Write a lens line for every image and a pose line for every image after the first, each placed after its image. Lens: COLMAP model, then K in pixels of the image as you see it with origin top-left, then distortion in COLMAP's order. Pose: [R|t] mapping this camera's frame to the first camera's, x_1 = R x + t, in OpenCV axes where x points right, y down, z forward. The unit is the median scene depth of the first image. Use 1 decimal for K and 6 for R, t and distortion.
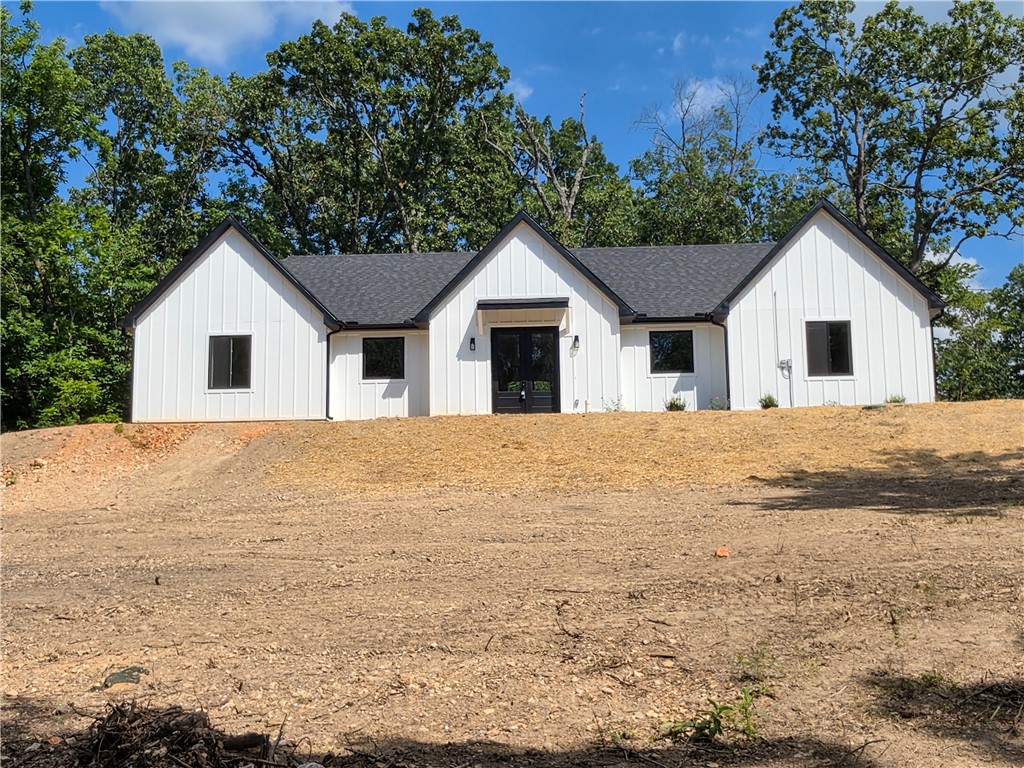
lens RADIAL K [[1161.1, 0, 510.1], [0, 1161.1, 383.2], [0, 0, 1]] dist [0.025766, 0.000000]
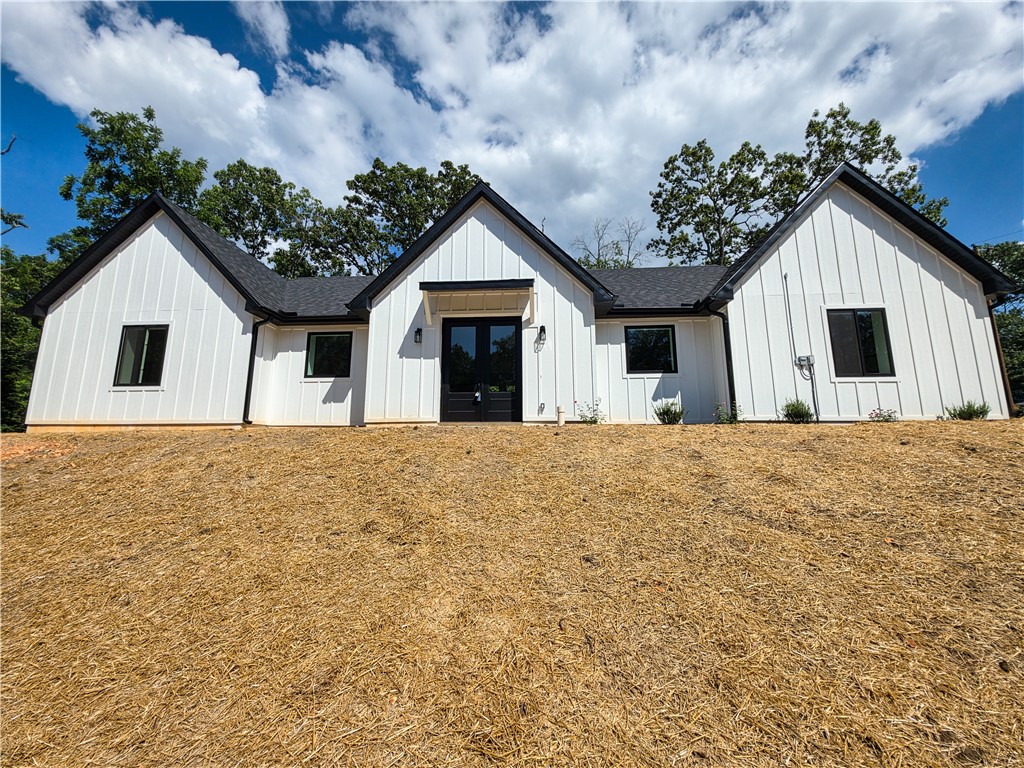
lens RADIAL K [[408.0, 0, 515.1], [0, 408.0, 380.7], [0, 0, 1]] dist [0.009535, -0.007258]
pose [[0.999946, 0.009792, 0.003589, 0.036235], [-0.009695, 0.999611, -0.026148, 0.005448], [-0.003844, 0.026112, 0.999652, 0.700319]]
